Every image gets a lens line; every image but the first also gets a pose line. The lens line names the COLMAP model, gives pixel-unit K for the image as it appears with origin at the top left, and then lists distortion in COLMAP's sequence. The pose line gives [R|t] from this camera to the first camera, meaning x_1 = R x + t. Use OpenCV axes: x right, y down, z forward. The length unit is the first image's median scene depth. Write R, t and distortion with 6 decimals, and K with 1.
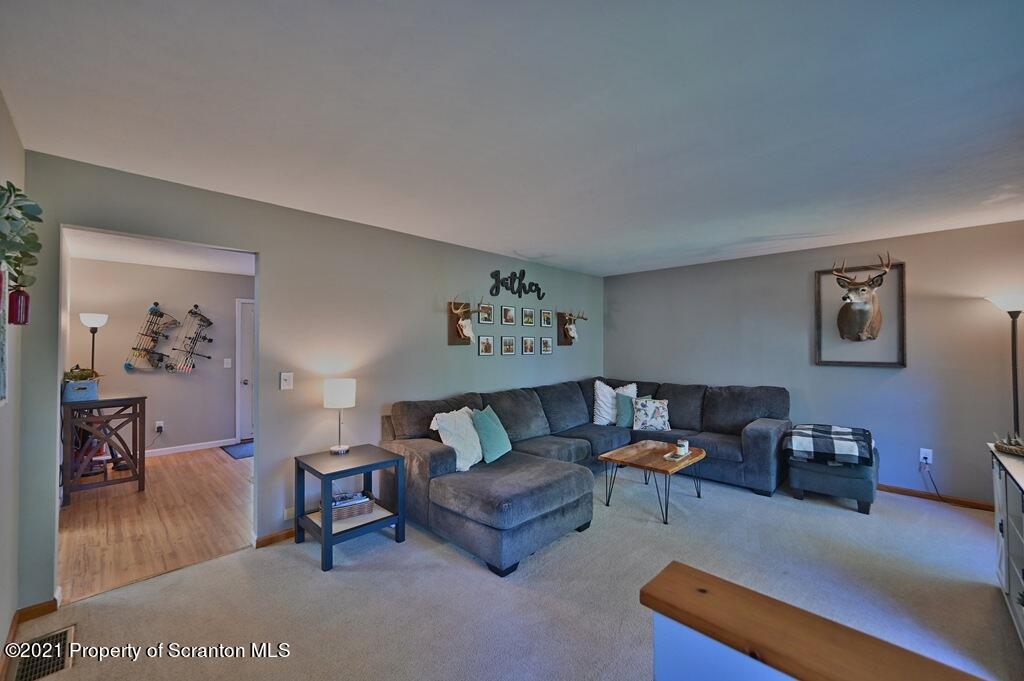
lens RADIAL K [[401.7, 0, 513.3], [0, 401.7, 342.4], [0, 0, 1]] dist [-0.001648, -0.000019]
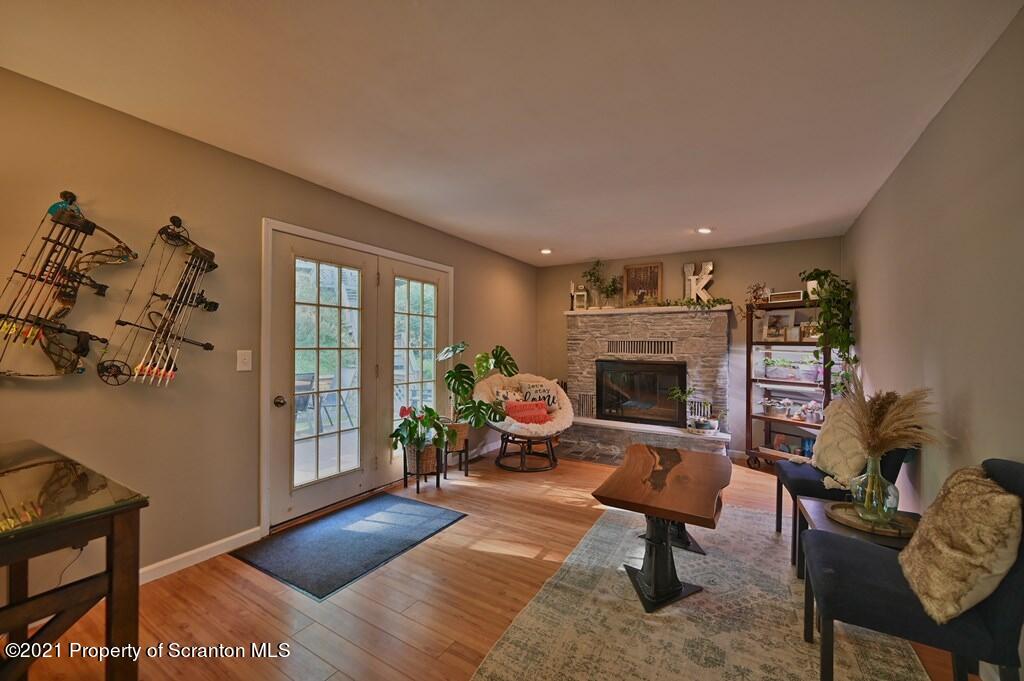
lens RADIAL K [[401.7, 0, 519.2], [0, 401.7, 343.7], [0, 0, 1]] dist [-0.001648, -0.000019]
pose [[0.969029, 0.009851, 0.246752, -0.673950], [-0.011156, 0.999930, 0.003893, 0.036358], [-0.246697, -0.006525, 0.969071, 0.631905]]
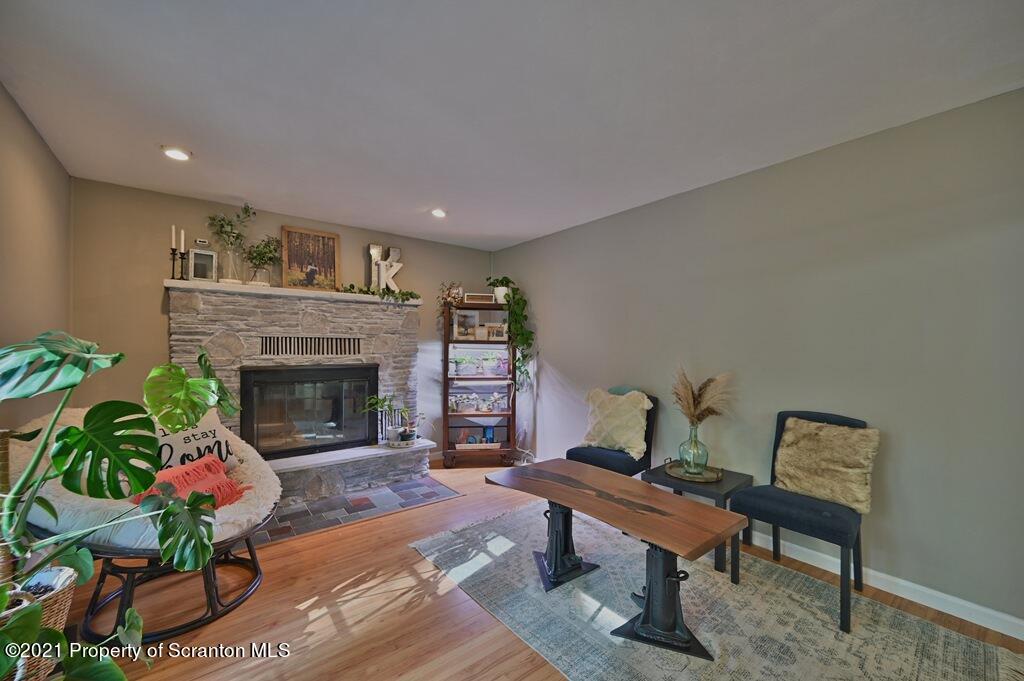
lens RADIAL K [[401.7, 0, 517.7], [0, 401.7, 346.2], [0, 0, 1]] dist [-0.001648, -0.000019]
pose [[0.120570, 0.001715, 0.992703, -0.813129], [-0.013932, 0.999903, -0.000035, 0.041246], [-0.992607, -0.013826, 0.120582, 1.136810]]
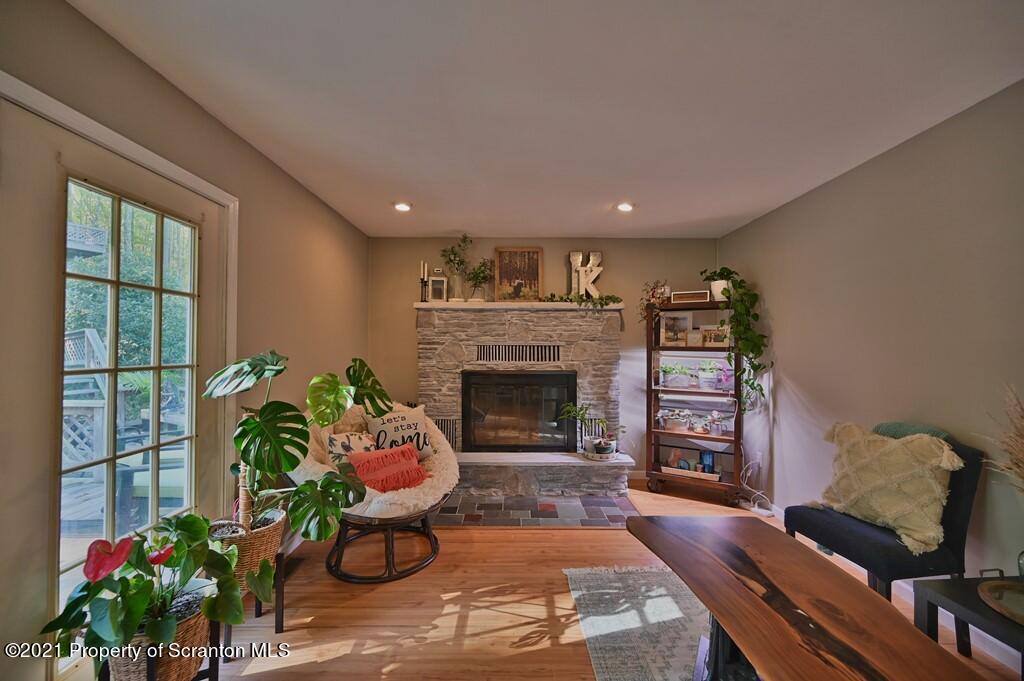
lens RADIAL K [[401.7, 0, 514.9], [0, 401.7, 341.1], [0, 0, 1]] dist [-0.001648, -0.000019]
pose [[0.706958, 0.013065, 0.707135, -0.691836], [-0.010597, 0.999913, -0.007880, 0.027734], [-0.707177, -0.001923, 0.707034, 1.025956]]
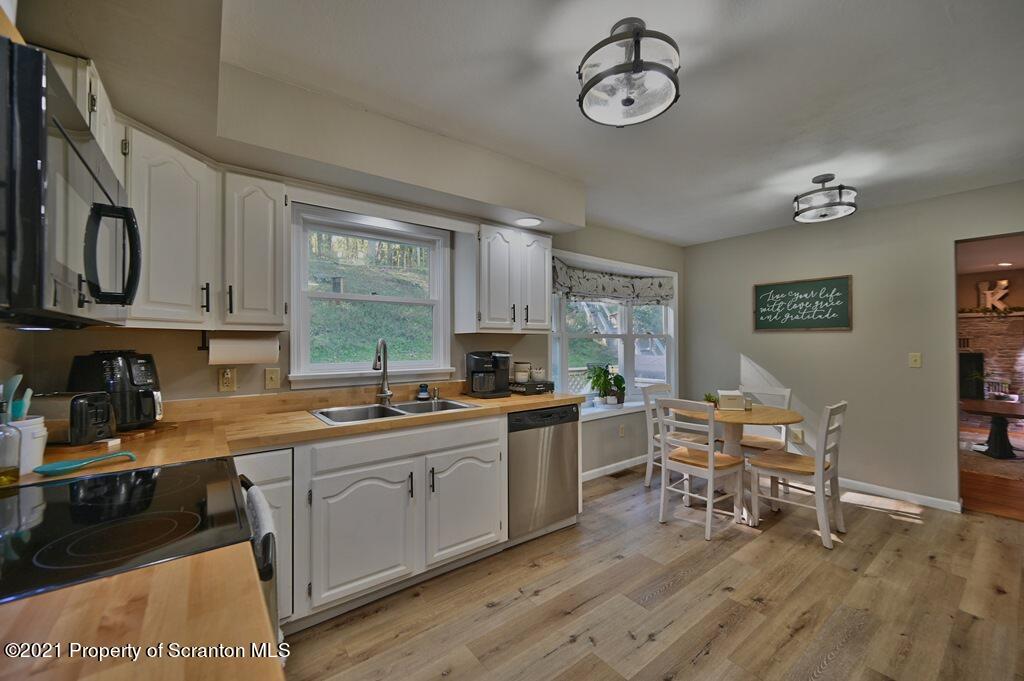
lens RADIAL K [[401.7, 0, 521.0], [0, 401.7, 339.1], [0, 0, 1]] dist [-0.001648, -0.000019]
pose [[0.991711, -0.007886, -0.128247, -1.459451], [0.008103, 0.999966, 0.001169, 0.016244], [0.128233, -0.002198, 0.991742, -0.107206]]
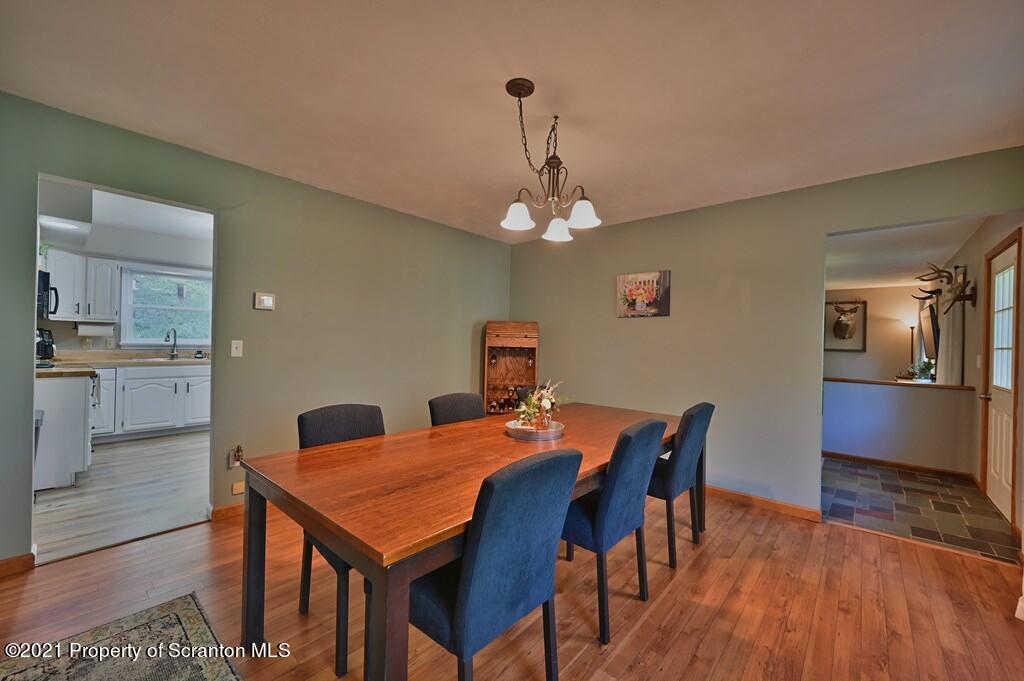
lens RADIAL K [[401.7, 0, 517.5], [0, 401.7, 342.1], [0, 0, 1]] dist [-0.001648, -0.000019]
pose [[0.998136, 0.020207, 0.057591, -0.785953], [-0.020746, 0.999746, 0.008780, 0.025731], [-0.057399, -0.009959, 0.998302, -0.808529]]
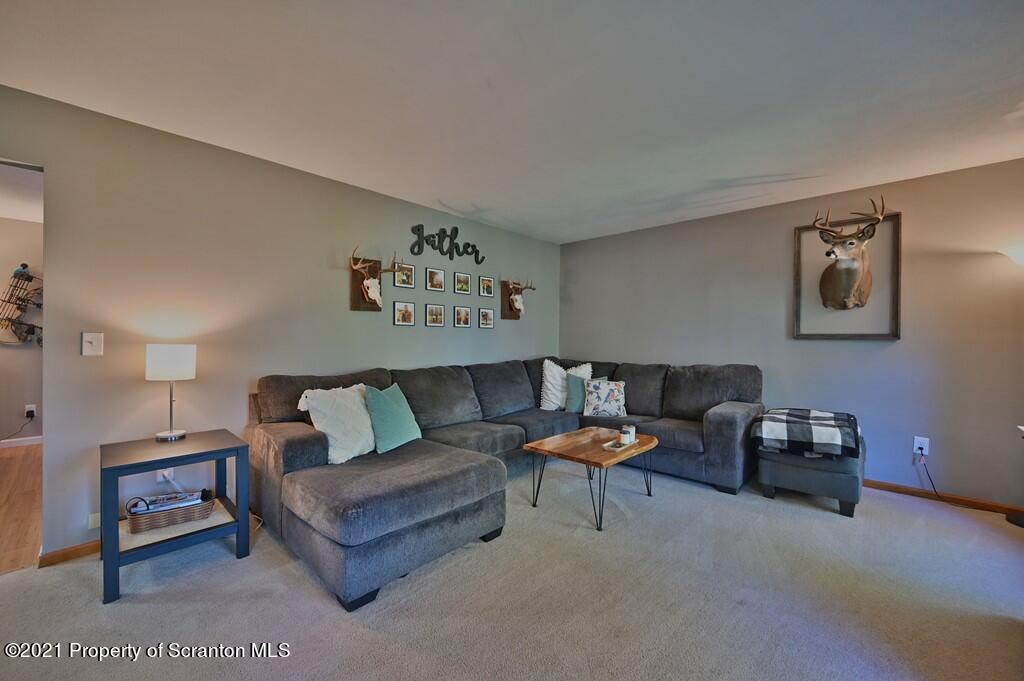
lens RADIAL K [[401.7, 0, 509.7], [0, 401.7, 340.9], [0, 0, 1]] dist [-0.001648, -0.000019]
pose [[0.999810, 0.006010, 0.018553, 0.133806], [-0.006299, 0.999859, 0.015574, 0.049073], [-0.018457, -0.015688, 0.999707, 0.157950]]
